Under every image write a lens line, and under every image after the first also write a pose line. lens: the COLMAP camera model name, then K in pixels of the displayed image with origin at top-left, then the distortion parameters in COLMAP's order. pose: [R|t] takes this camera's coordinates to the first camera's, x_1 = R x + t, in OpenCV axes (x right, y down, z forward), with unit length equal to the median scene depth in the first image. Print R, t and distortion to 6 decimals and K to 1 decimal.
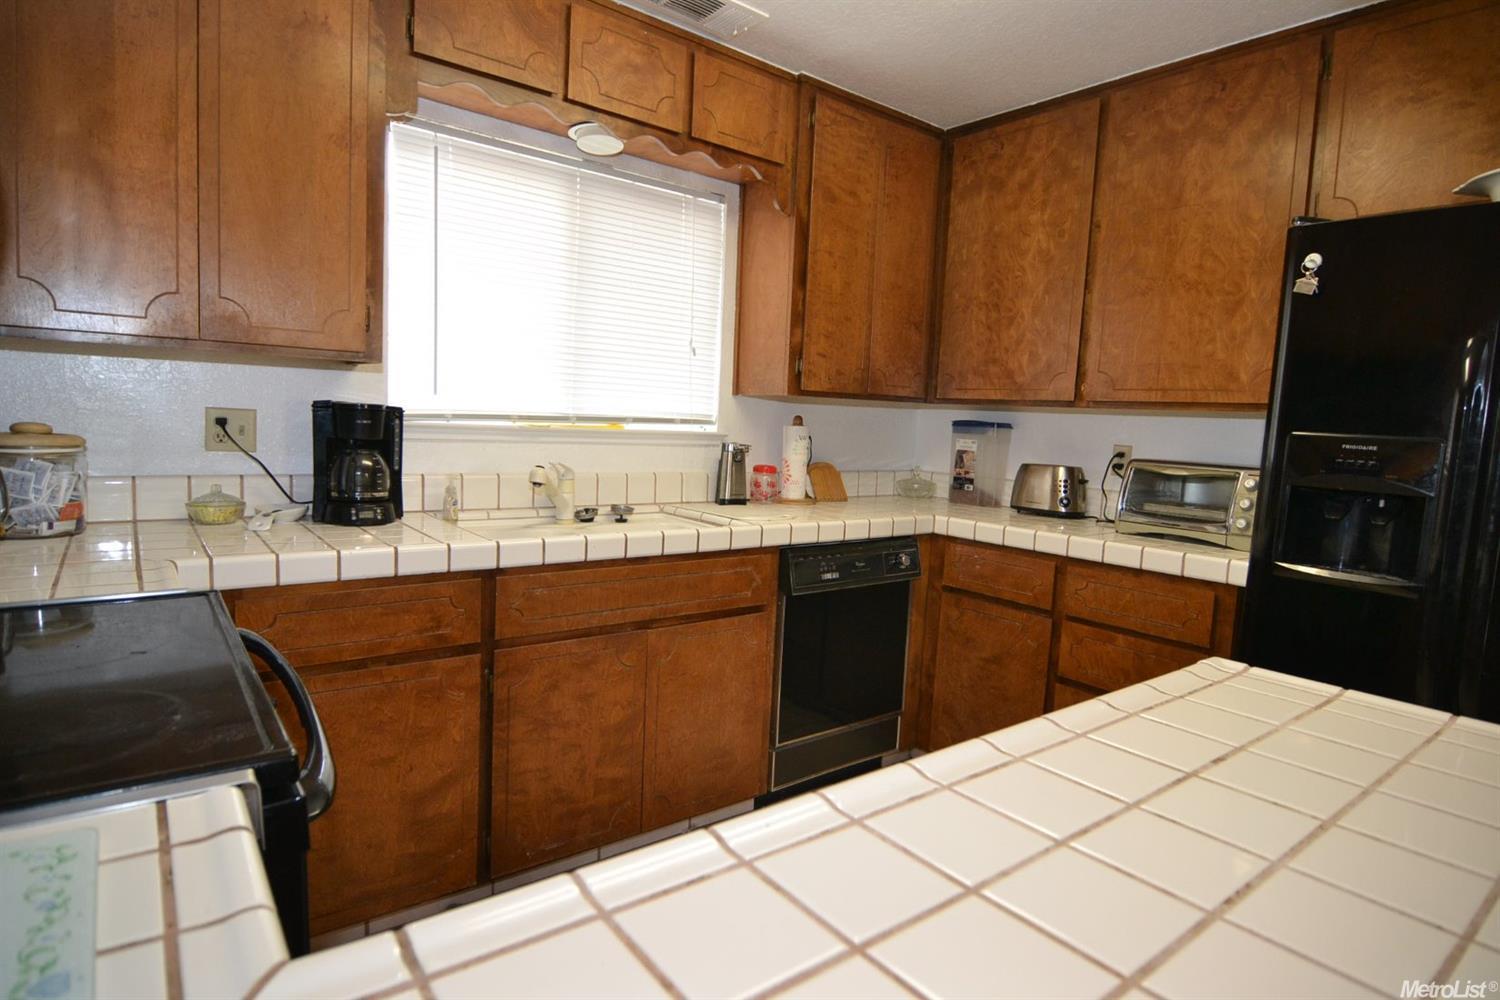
lens RADIAL K [[814.0, 0, 752.0], [0, 814.0, 500.0], [0, 0, 1]] dist [-0.013615, -0.002387]
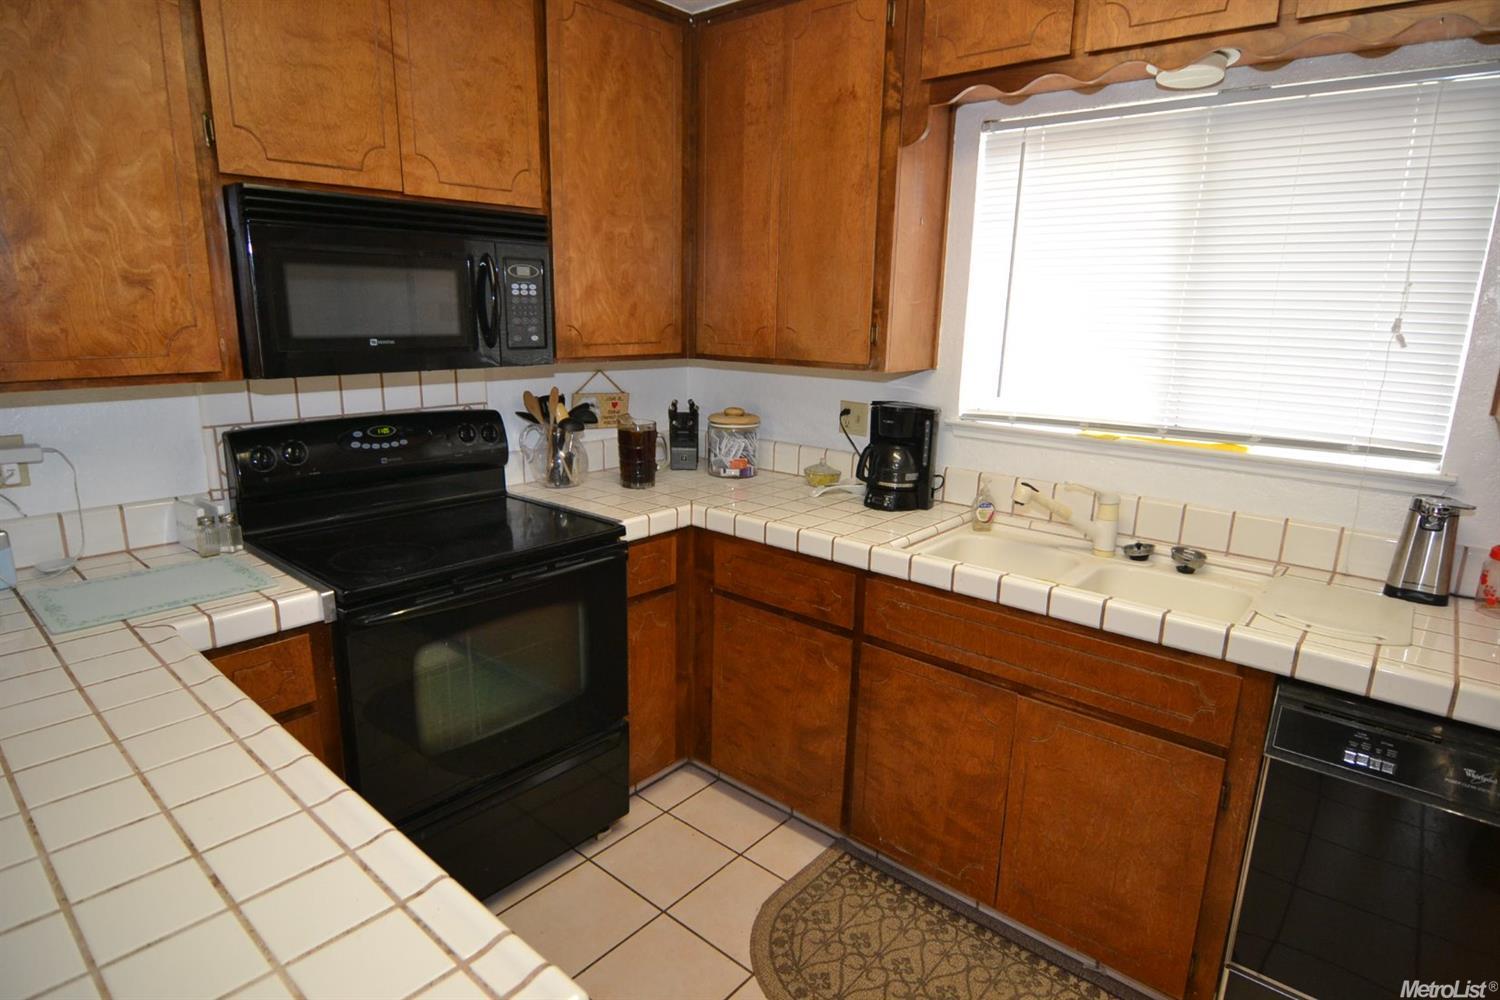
lens RADIAL K [[814.0, 0, 750.9], [0, 814.0, 498.9], [0, 0, 1]] dist [-0.013615, -0.002387]
pose [[0.198654, 0.184150, -0.962614, 0.604151], [-0.109900, 0.980180, 0.164830, -0.151707], [0.973888, 0.073047, 0.214955, 0.539836]]
